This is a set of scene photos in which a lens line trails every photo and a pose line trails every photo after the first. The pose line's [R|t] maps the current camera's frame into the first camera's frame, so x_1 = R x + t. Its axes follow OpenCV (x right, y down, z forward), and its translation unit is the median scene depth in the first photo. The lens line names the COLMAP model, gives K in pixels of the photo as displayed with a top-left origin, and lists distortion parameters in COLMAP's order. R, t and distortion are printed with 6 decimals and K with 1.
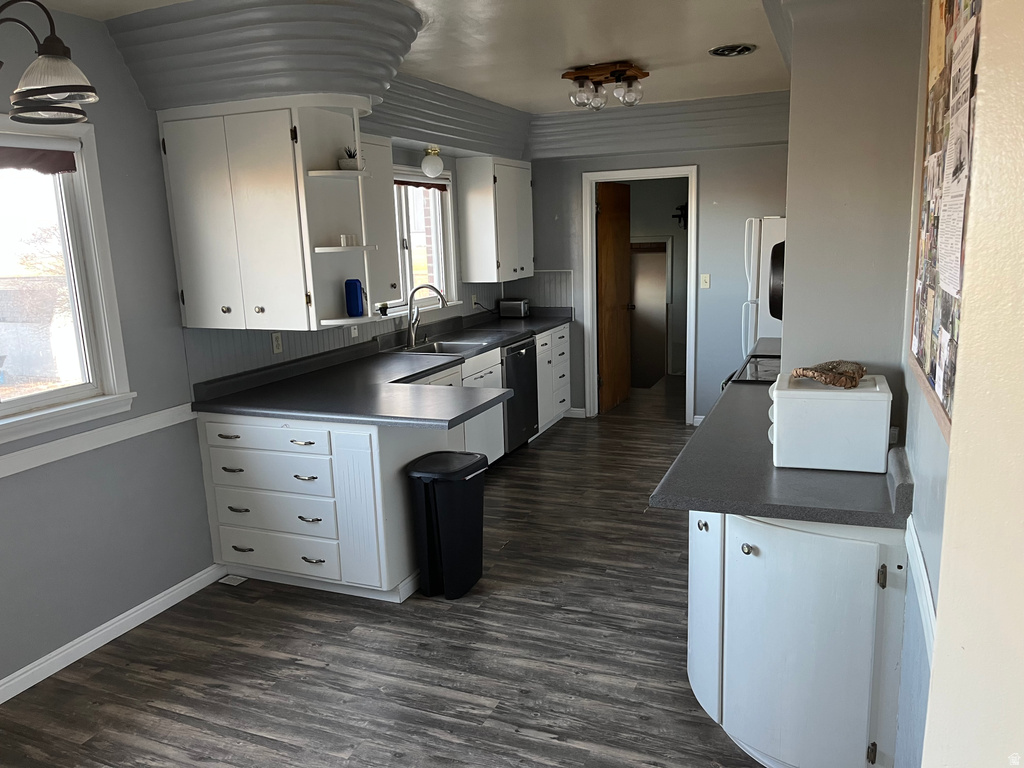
lens RADIAL K [[771.3, 0, 514.8], [0, 771.3, 382.8], [0, 0, 1]] dist [0.070697, -0.102558]
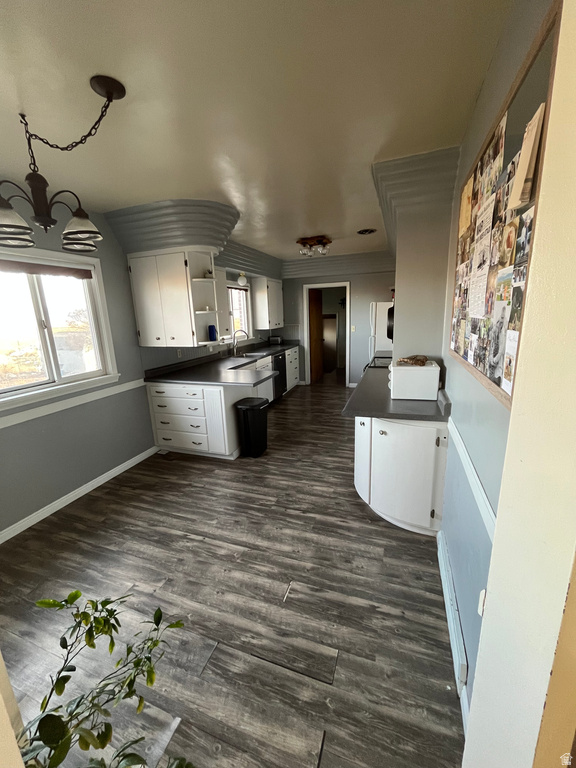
lens RADIAL K [[309.9, 0, 286.5], [0, 309.9, 380.5], [0, 0, 1]] dist [-0.001336, -0.000638]
pose [[0.998899, -0.012989, 0.045069, -0.025396], [0.012034, 0.999699, 0.021390, 0.019438], [-0.045333, -0.020824, 0.998755, 0.039016]]
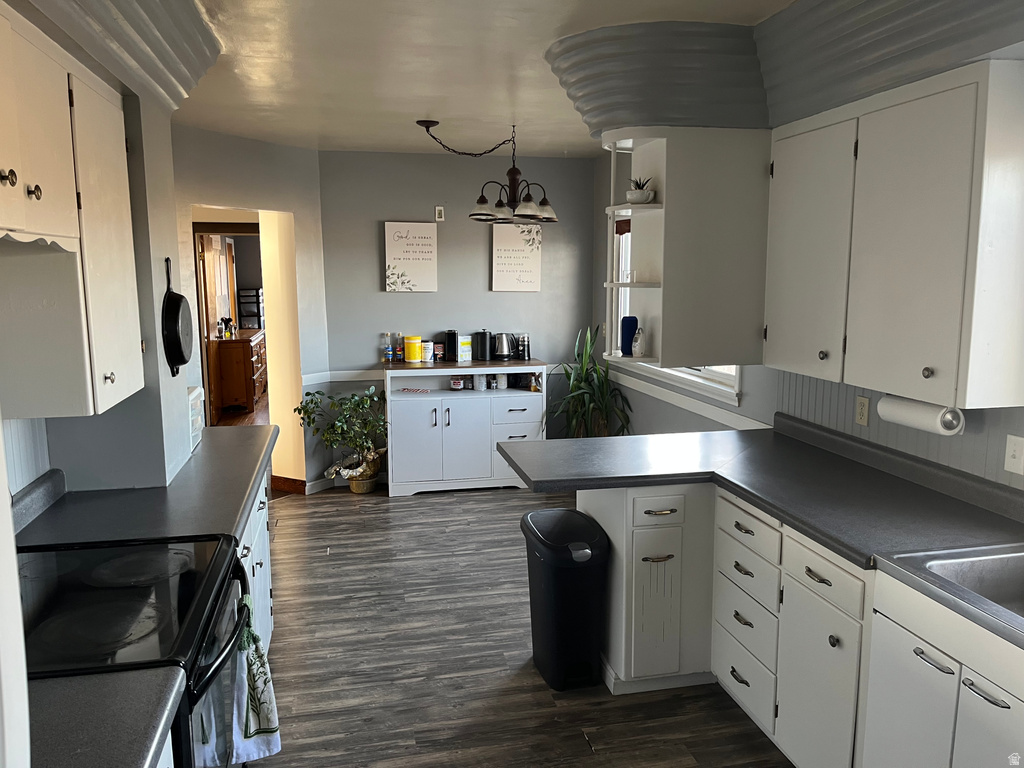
lens RADIAL K [[771.3, 0, 514.8], [0, 771.3, 382.8], [0, 0, 1]] dist [0.070697, -0.102558]
pose [[-0.816538, 0.119748, -0.564736, 0.474512], [-0.079330, 0.945694, 0.315228, -0.357761], [0.571816, 0.302196, -0.762695, 1.731004]]
